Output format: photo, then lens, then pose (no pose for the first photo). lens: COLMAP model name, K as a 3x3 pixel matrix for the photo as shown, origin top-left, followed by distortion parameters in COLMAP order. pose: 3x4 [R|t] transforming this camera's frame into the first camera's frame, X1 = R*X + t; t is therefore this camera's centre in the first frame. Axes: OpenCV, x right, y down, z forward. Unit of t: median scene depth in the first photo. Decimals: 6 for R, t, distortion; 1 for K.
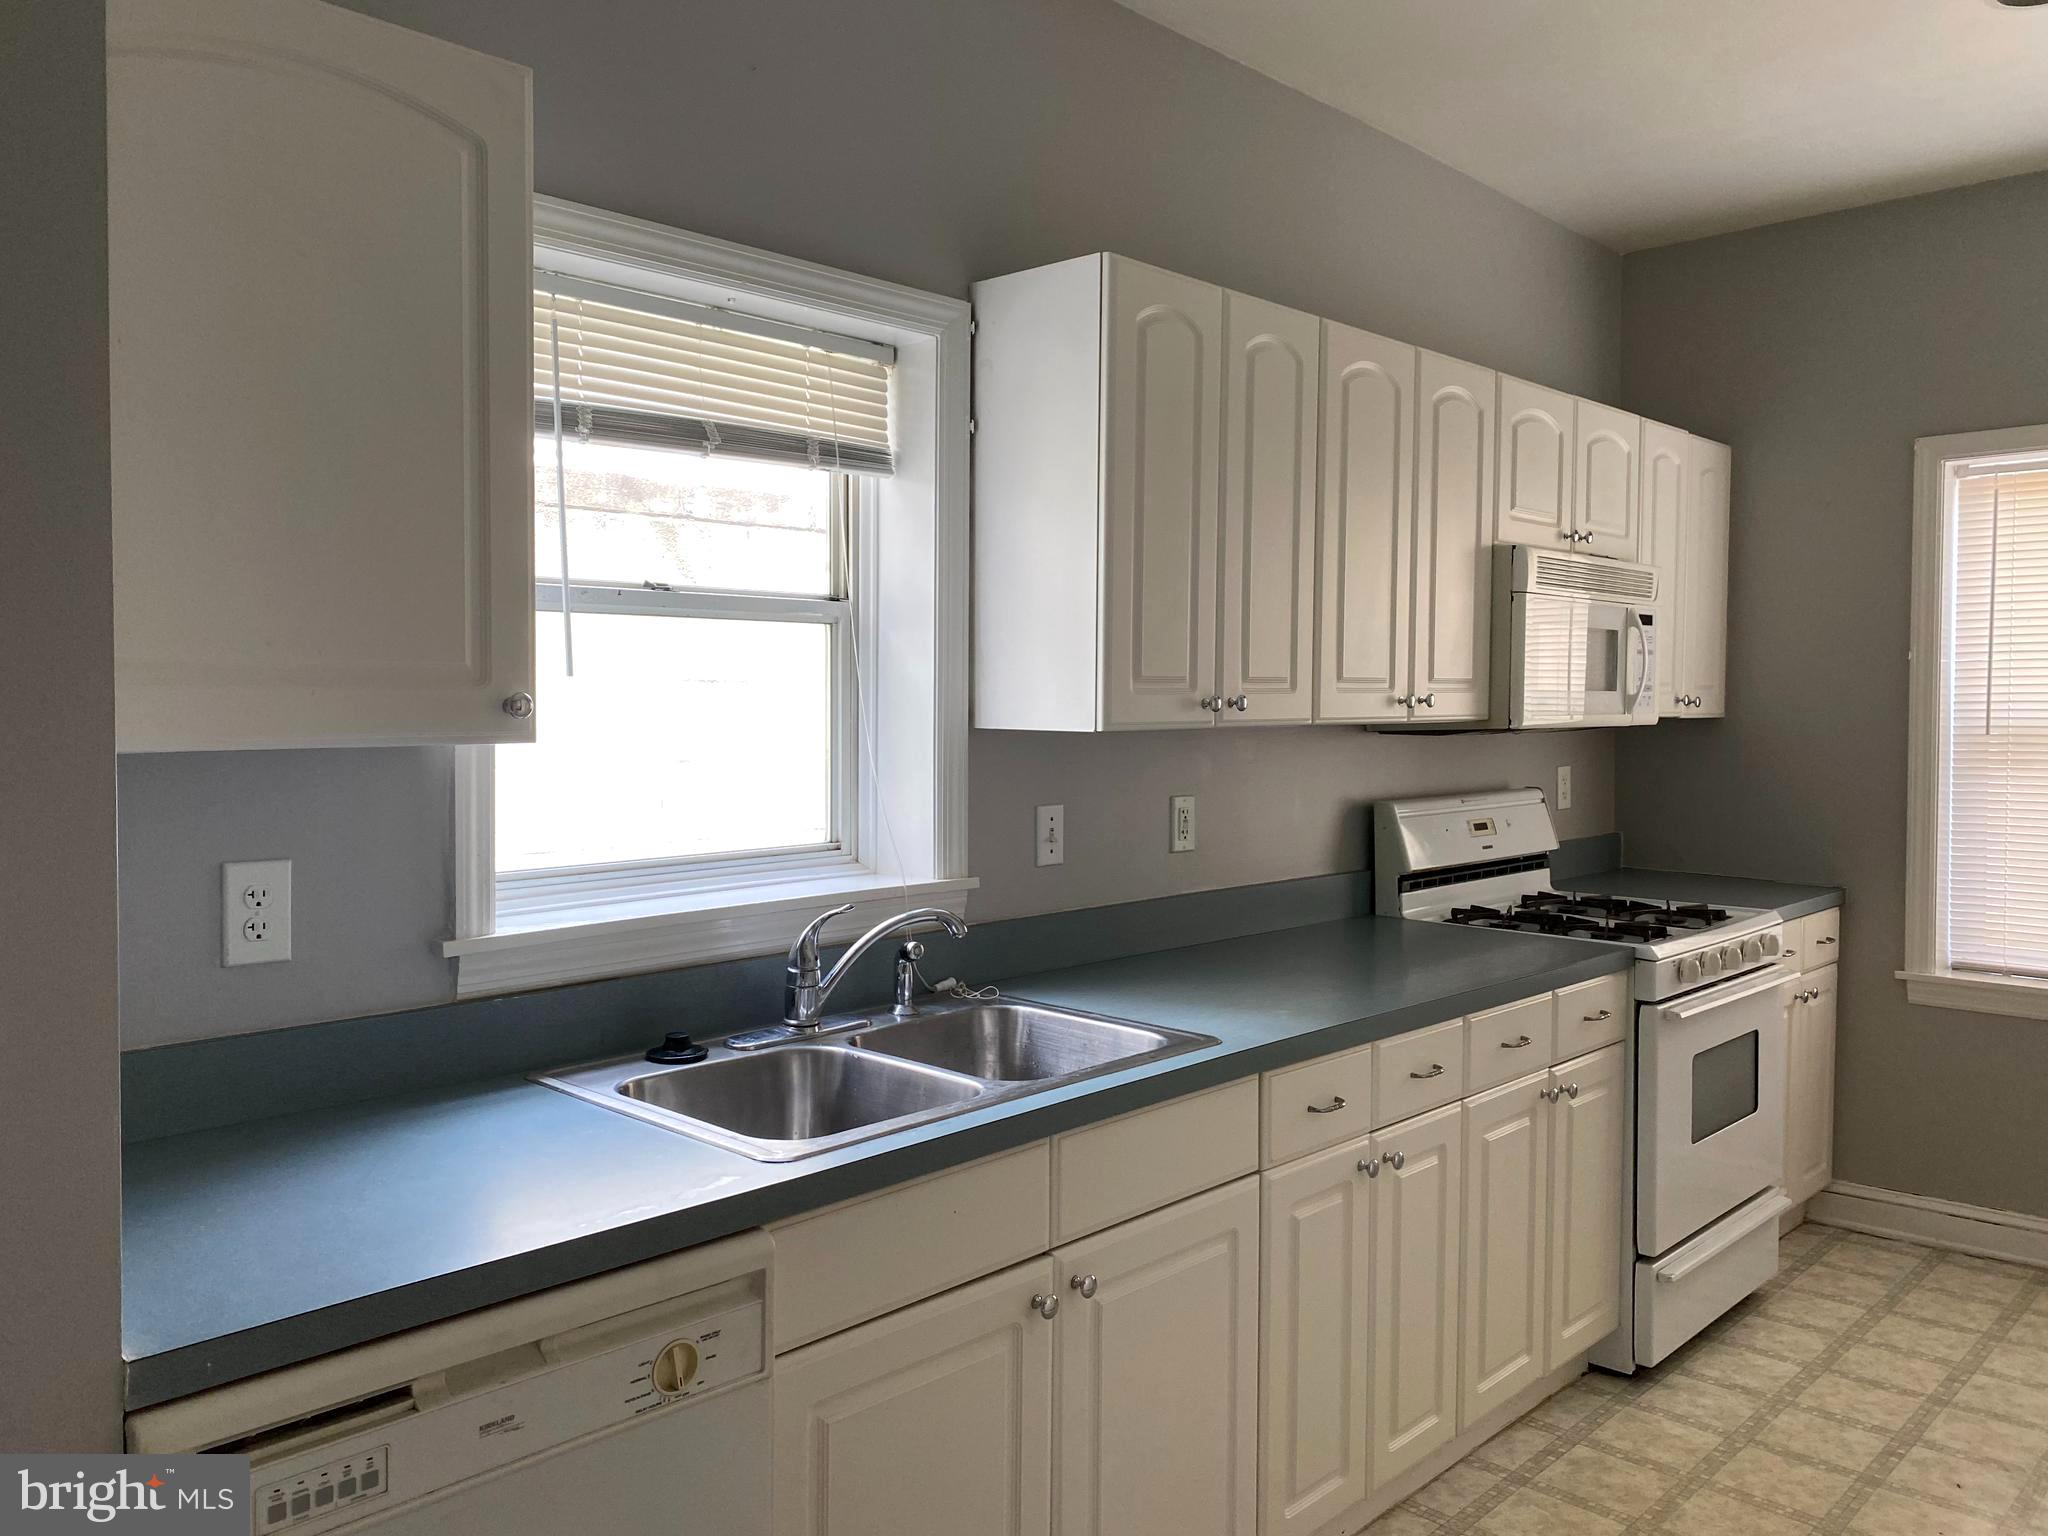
lens RADIAL K [[1580.5, 0, 1021.2], [0, 1580.5, 761.5], [0, 0, 1]] dist [0.028893, -0.034532]
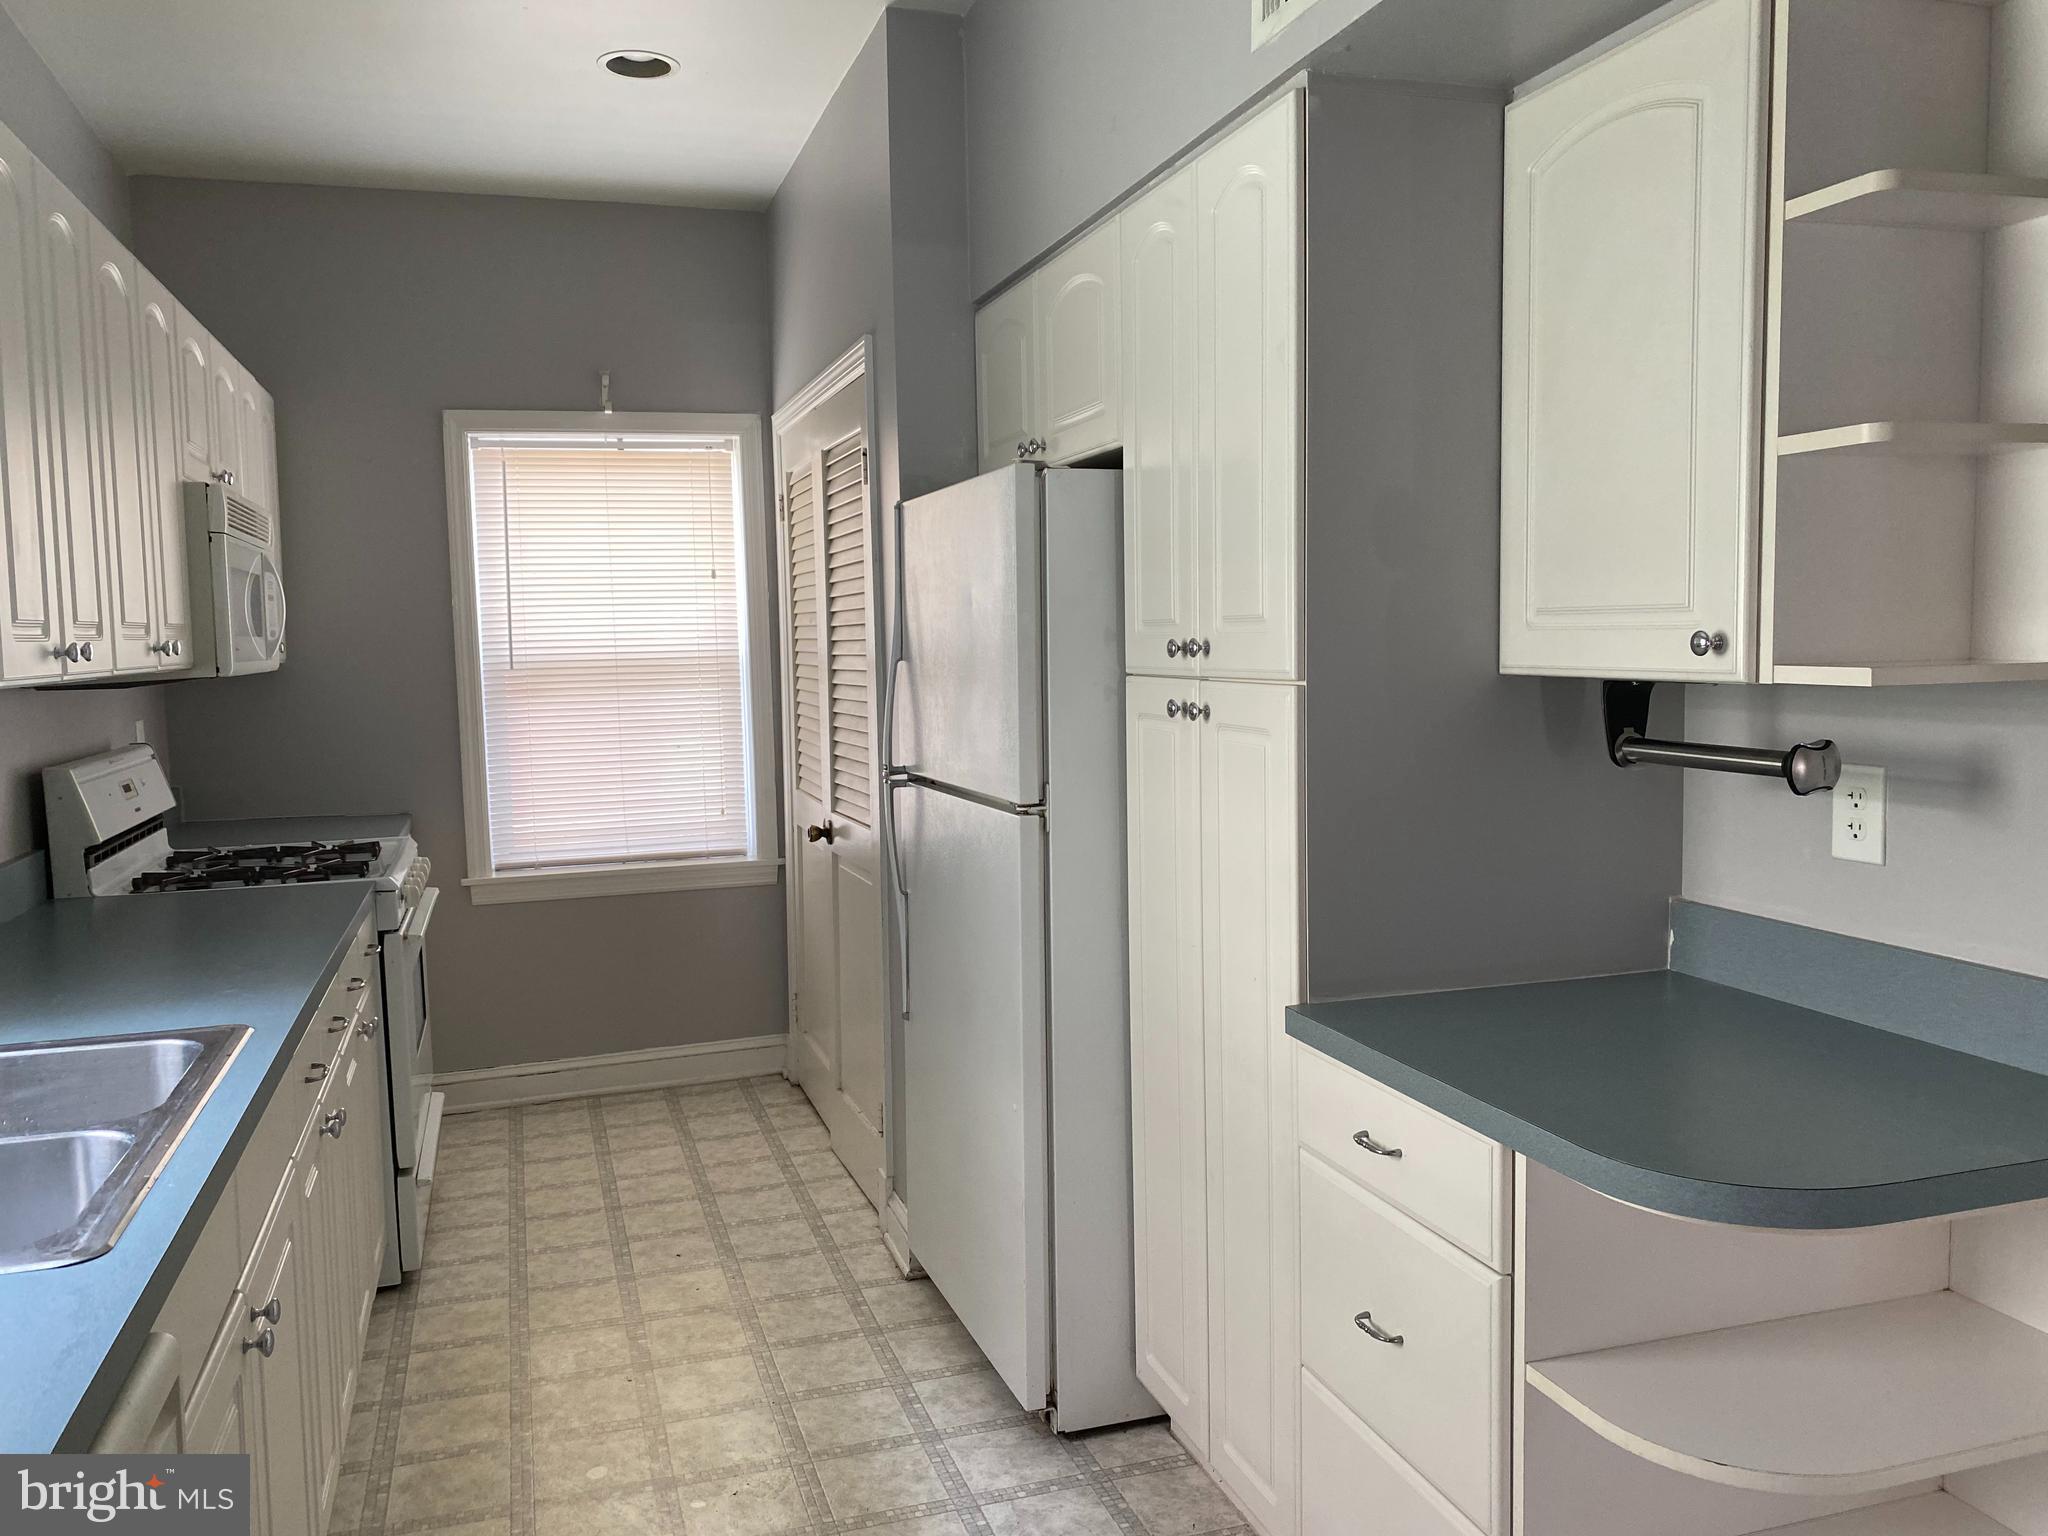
lens RADIAL K [[1580.5, 0, 1019.5], [0, 1580.5, 767.6], [0, 0, 1]] dist [0.028893, -0.034532]
pose [[0.477854, -0.090176, 0.873798, -0.279465], [0.060716, 0.995729, 0.069555, -0.003526], [-0.876338, 0.019817, 0.481288, 0.112560]]
